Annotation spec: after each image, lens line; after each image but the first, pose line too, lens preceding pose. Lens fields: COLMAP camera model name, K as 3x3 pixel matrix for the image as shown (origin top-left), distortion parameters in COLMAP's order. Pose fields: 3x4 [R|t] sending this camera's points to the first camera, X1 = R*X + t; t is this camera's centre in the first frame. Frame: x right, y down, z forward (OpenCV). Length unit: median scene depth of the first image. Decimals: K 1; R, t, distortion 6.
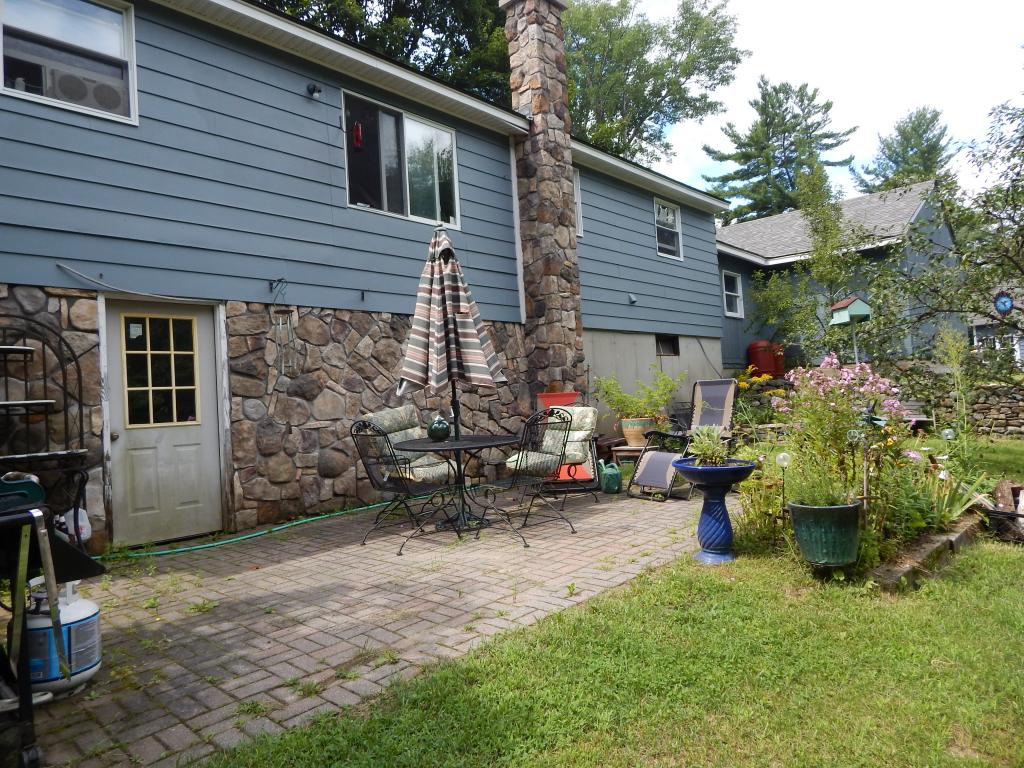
lens RADIAL K [[658.2, 0, 512.0], [0, 658.2, 384.0], [0, 0, 1]] dist [-0.002302, 0.000071]
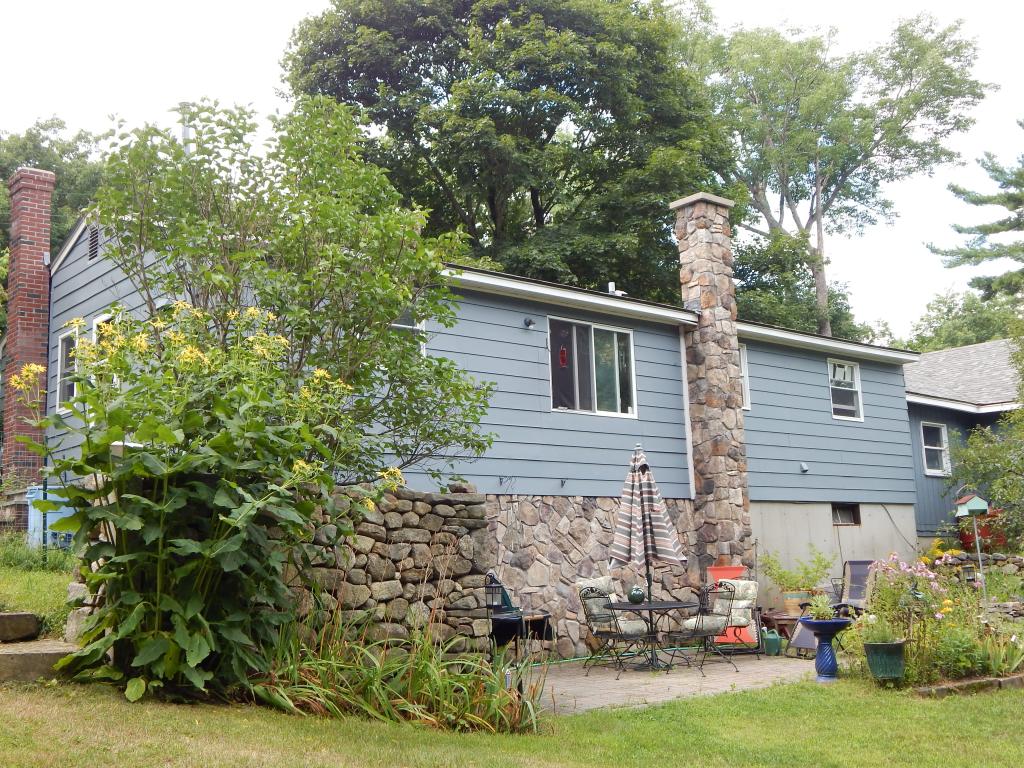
lens RADIAL K [[1136.5, 0, 512.0], [0, 1136.5, 384.0], [0, 0, 1]] dist [0.007149, -0.018628]
pose [[0.992886, 0.003310, -0.119024, -0.055866], [-0.018475, 0.991789, -0.126540, -0.039003], [0.117628, 0.127839, 0.984795, -0.885568]]
